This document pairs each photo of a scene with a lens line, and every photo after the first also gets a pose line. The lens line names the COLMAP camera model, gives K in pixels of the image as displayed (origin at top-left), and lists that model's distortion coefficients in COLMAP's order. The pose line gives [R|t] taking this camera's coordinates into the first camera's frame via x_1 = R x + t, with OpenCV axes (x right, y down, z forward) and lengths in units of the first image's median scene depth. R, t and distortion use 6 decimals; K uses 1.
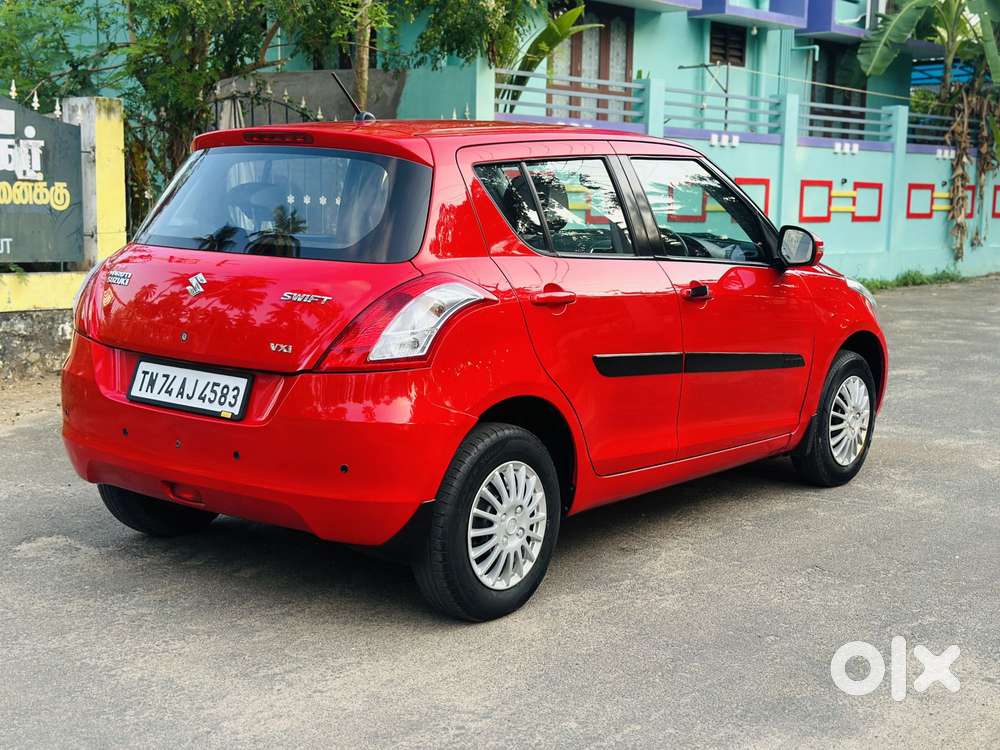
lens RADIAL K [[1401.5, 0, 504.2], [0, 1401.5, 377.1], [0, 0, 1]] dist [0.205775, -0.422187]
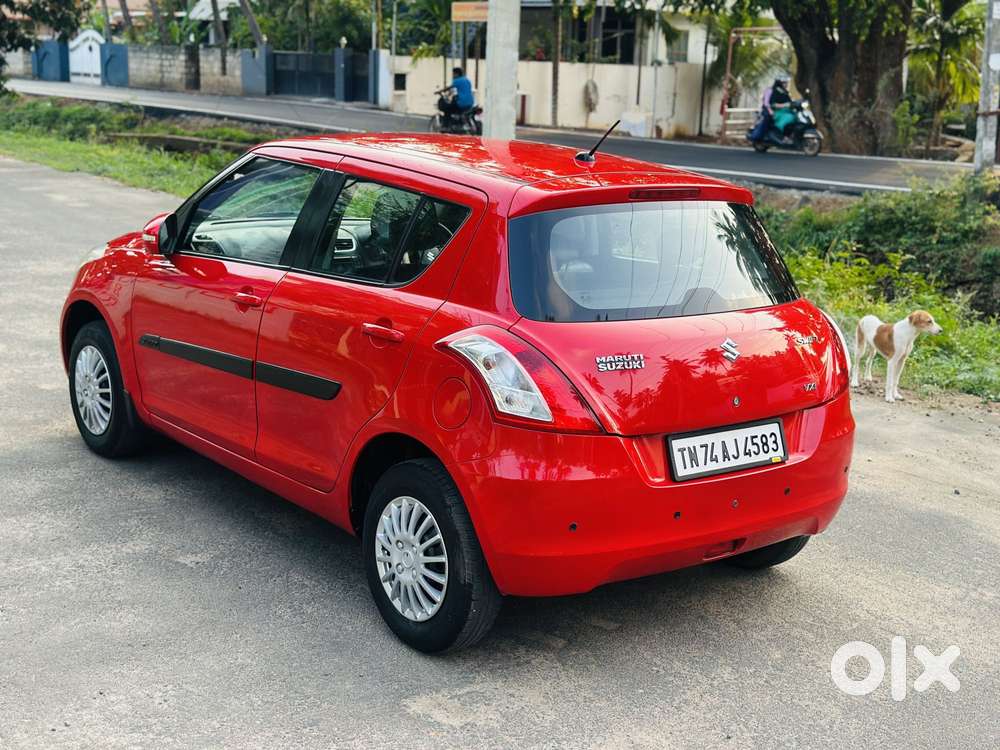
lens RADIAL K [[1416.4, 0, 496.2], [0, 1416.4, 378.9], [0, 0, 1]] dist [0.202835, -0.448148]
pose [[0.227488, -0.226060, 0.947178, -0.917153], [0.091592, 0.973336, 0.210305, -0.205421], [-0.969464, 0.038912, 0.242127, 0.675556]]
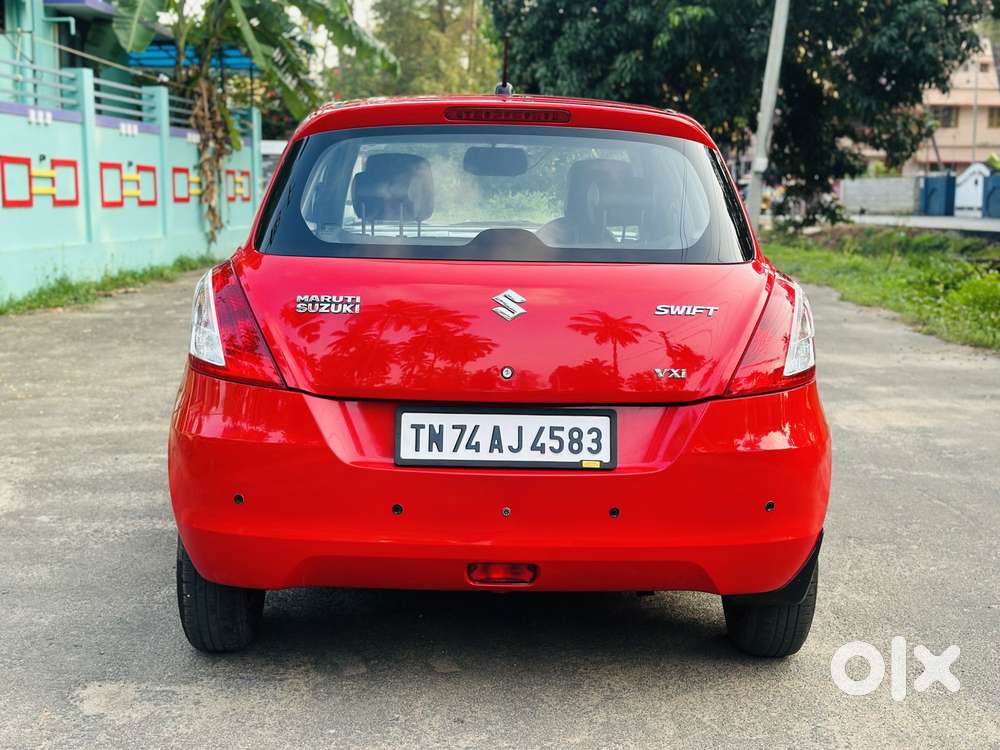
lens RADIAL K [[1401.5, 0, 504.2], [0, 1401.5, 377.1], [0, 0, 1]] dist [0.205775, -0.422187]
pose [[0.770759, -0.099610, 0.629291, -0.523151], [0.091838, 0.994758, 0.044975, -0.044812], [-0.630473, 0.023128, 0.775867, 0.298334]]
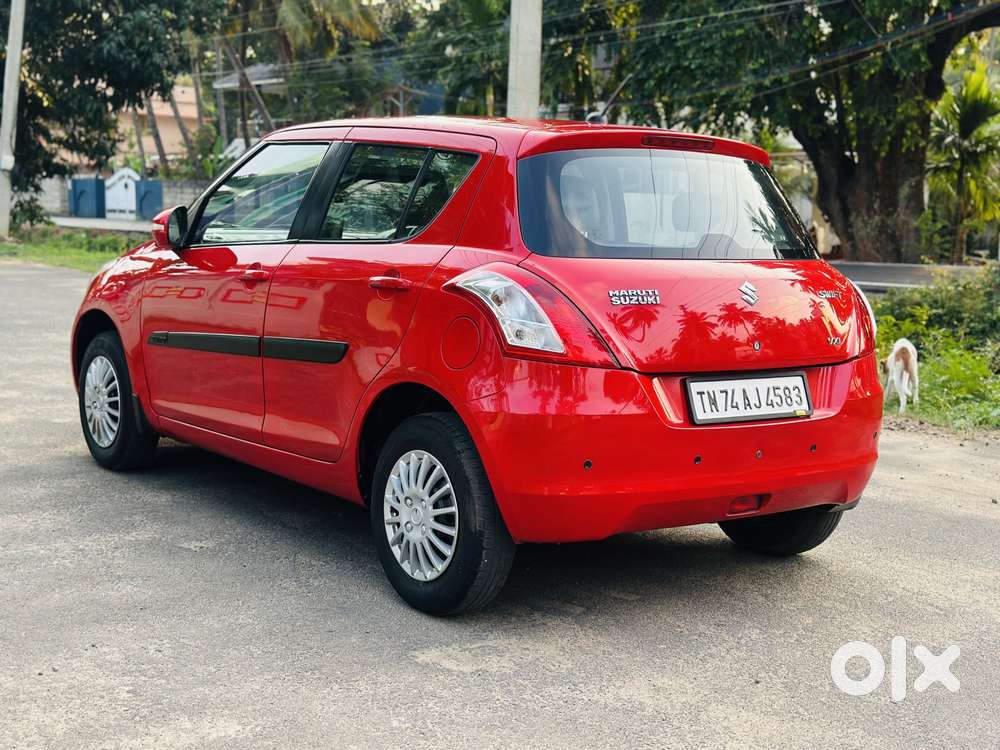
lens RADIAL K [[1416.2, 0, 500.0], [0, 1416.2, 375.0], [0, 0, 1]] dist [0.197928, -0.425986]
pose [[0.243191, -0.129396, 0.961309, -0.908551], [0.105510, 0.988710, 0.106392, -0.098769], [-0.964223, 0.075555, 0.254098, 0.678088]]
